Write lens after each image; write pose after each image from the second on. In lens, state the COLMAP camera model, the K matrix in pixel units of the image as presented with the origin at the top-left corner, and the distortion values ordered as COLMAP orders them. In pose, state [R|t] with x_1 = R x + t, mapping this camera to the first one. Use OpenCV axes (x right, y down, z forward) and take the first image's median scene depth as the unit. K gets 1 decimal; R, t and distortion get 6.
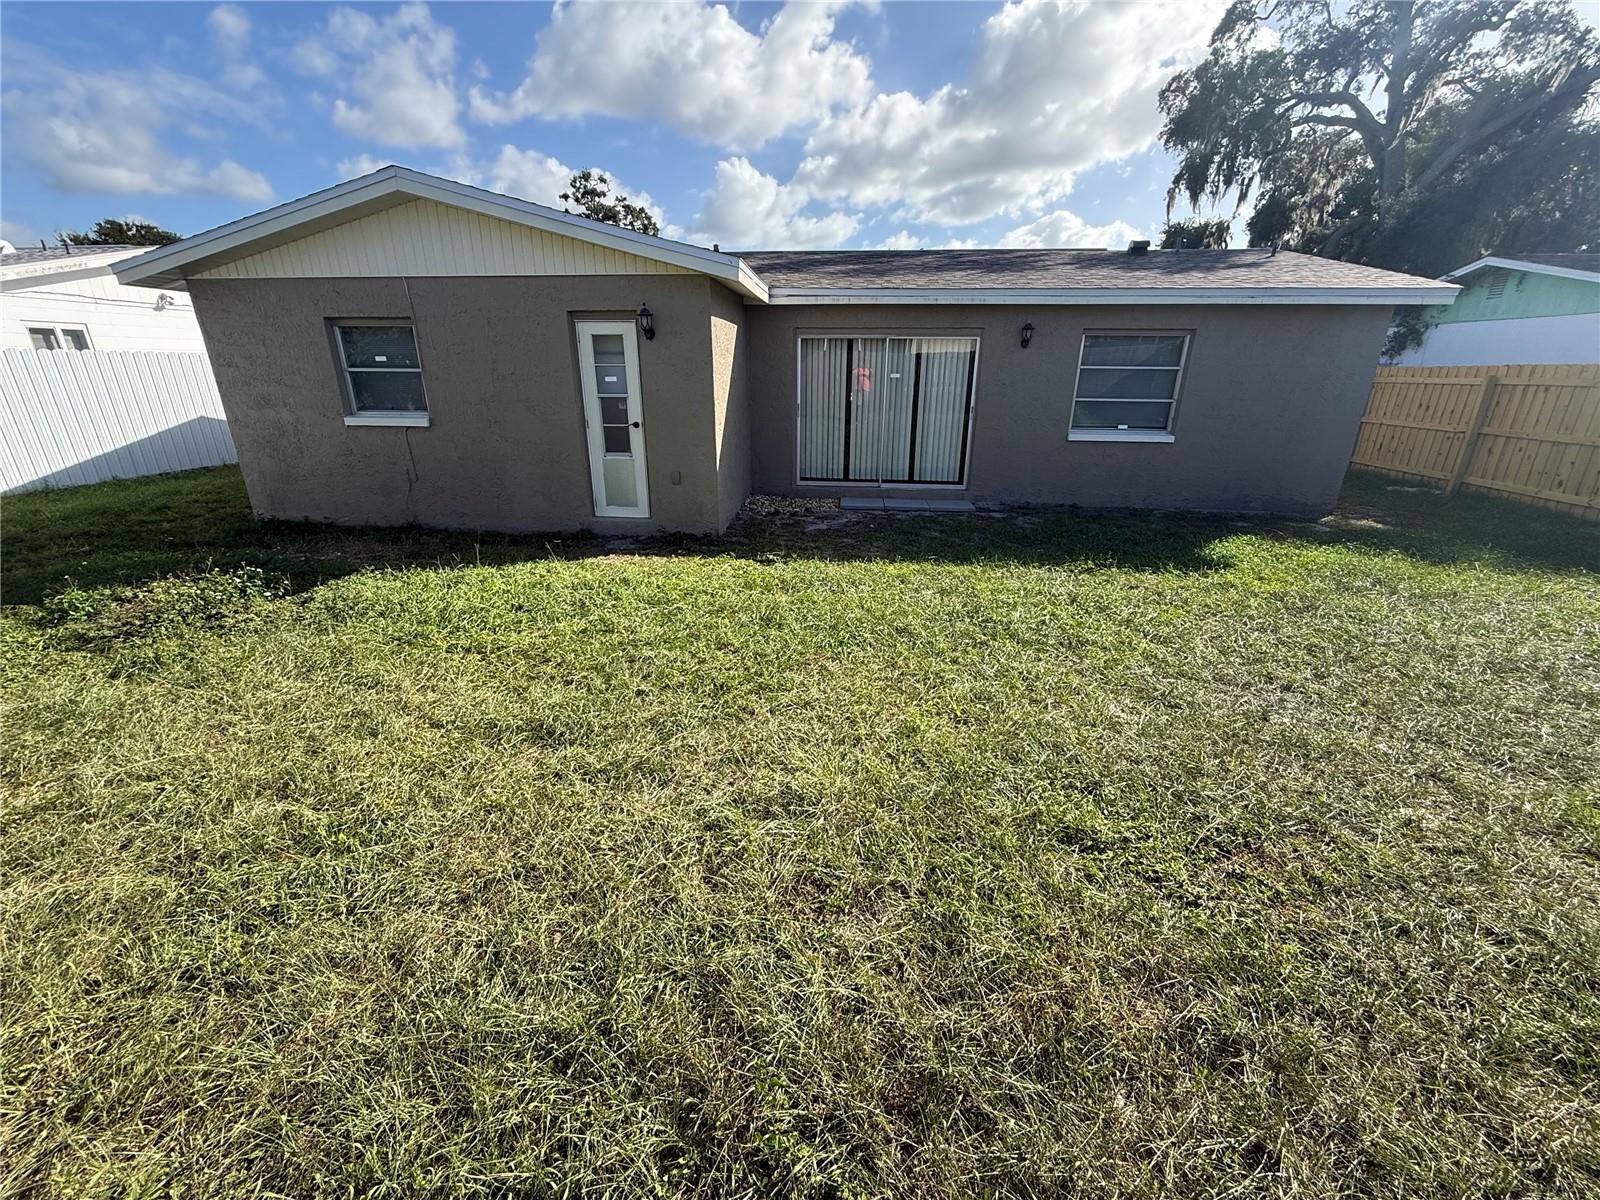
lens RADIAL K [[640.2, 0, 795.4], [0, 640.2, 598.3], [0, 0, 1]] dist [-0.000291, 0.000300]
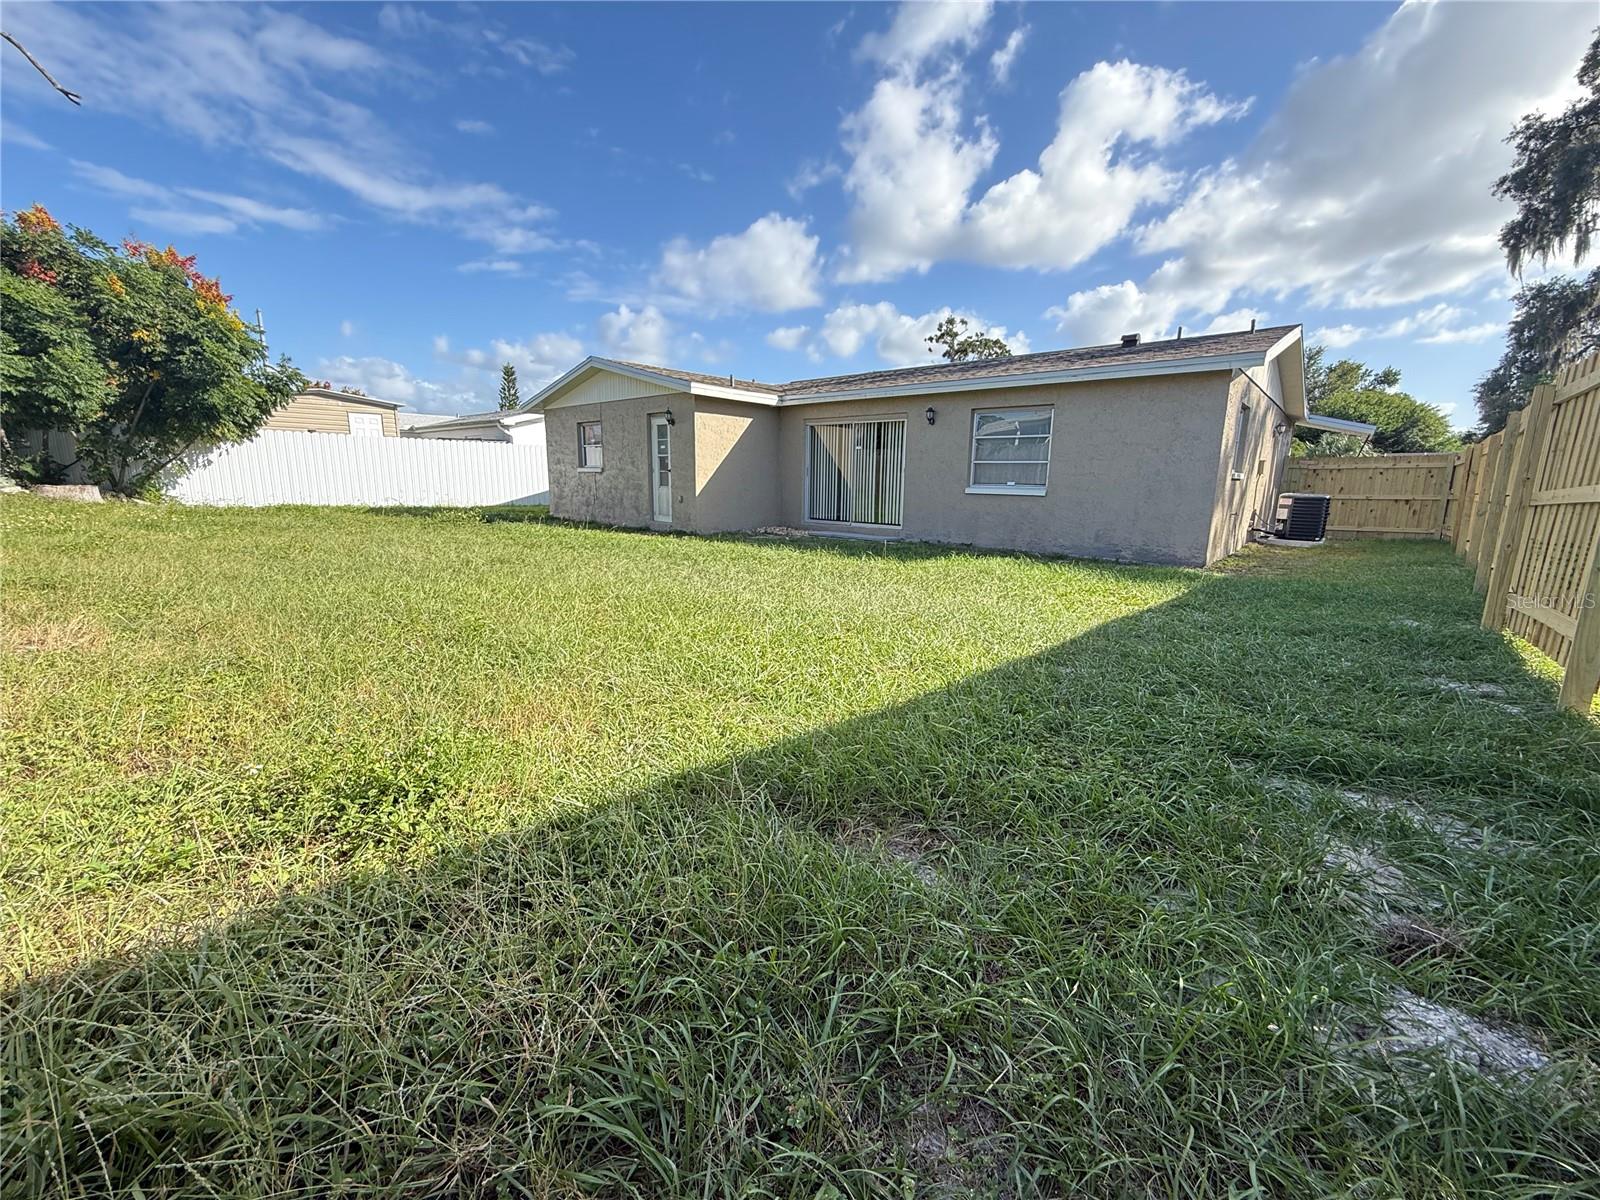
lens RADIAL K [[640.2, 0, 795.4], [0, 640.2, 598.3], [0, 0, 1]] dist [-0.000291, 0.000300]
pose [[0.818313, 0.114573, -0.563239, 1.081980], [-0.200192, 0.975386, -0.092442, 0.173519], [0.538784, 0.188402, 0.821107, -0.227963]]
